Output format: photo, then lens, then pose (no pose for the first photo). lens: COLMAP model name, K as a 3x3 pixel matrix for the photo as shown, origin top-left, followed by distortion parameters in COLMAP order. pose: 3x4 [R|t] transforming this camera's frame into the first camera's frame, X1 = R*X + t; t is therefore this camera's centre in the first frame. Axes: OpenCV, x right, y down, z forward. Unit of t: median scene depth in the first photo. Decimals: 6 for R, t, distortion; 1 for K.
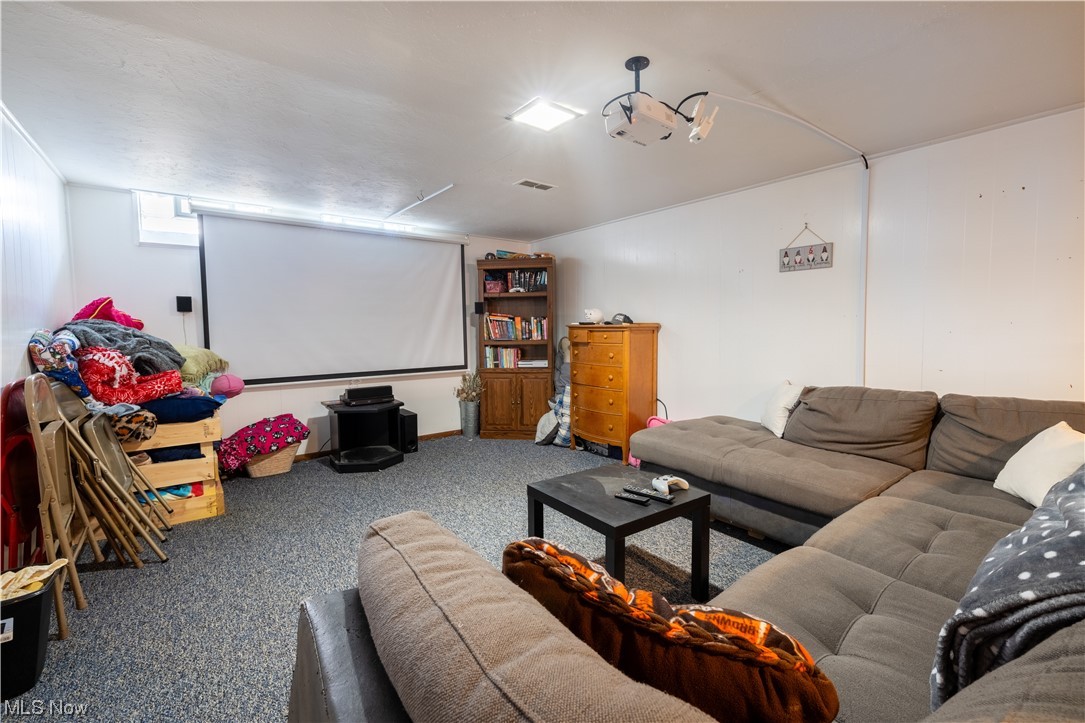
lens RADIAL K [[455.2, 0, 541.8], [0, 455.2, 352.8], [0, 0, 1]] dist [-0.000729, 0.000548]
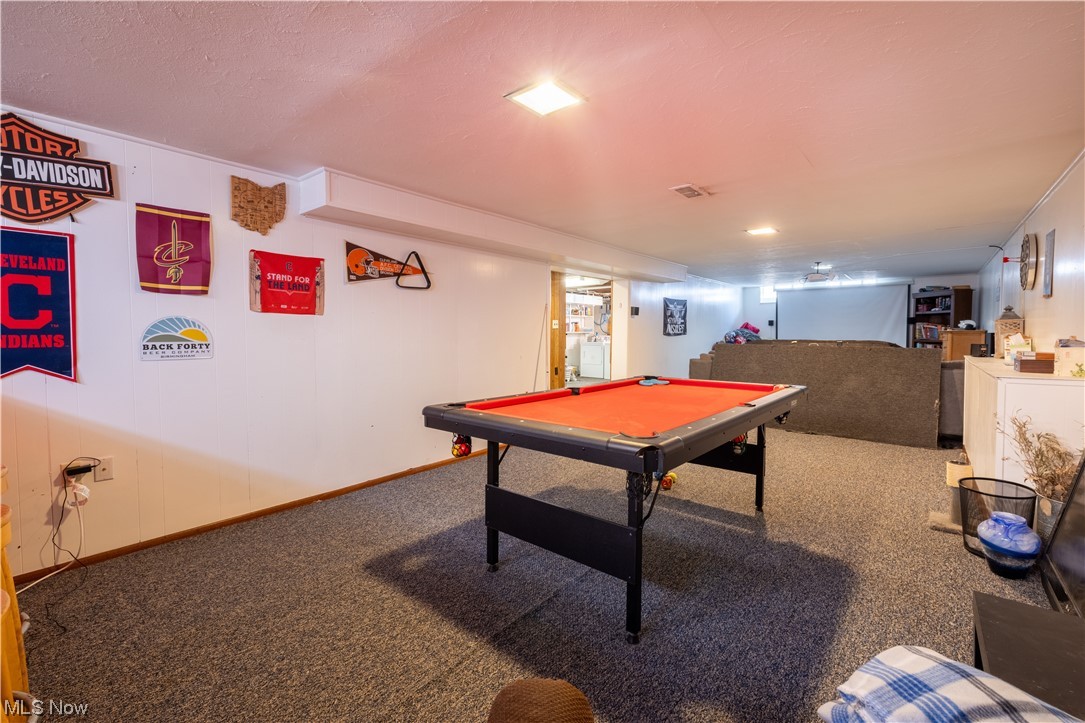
lens RADIAL K [[455.2, 0, 541.8], [0, 455.2, 352.8], [0, 0, 1]] dist [-0.000729, 0.000548]
pose [[0.242860, 0.047446, -0.968900, 1.600809], [-0.058252, 0.997714, 0.034256, 0.063685], [0.968311, 0.048121, 0.245069, -1.058349]]
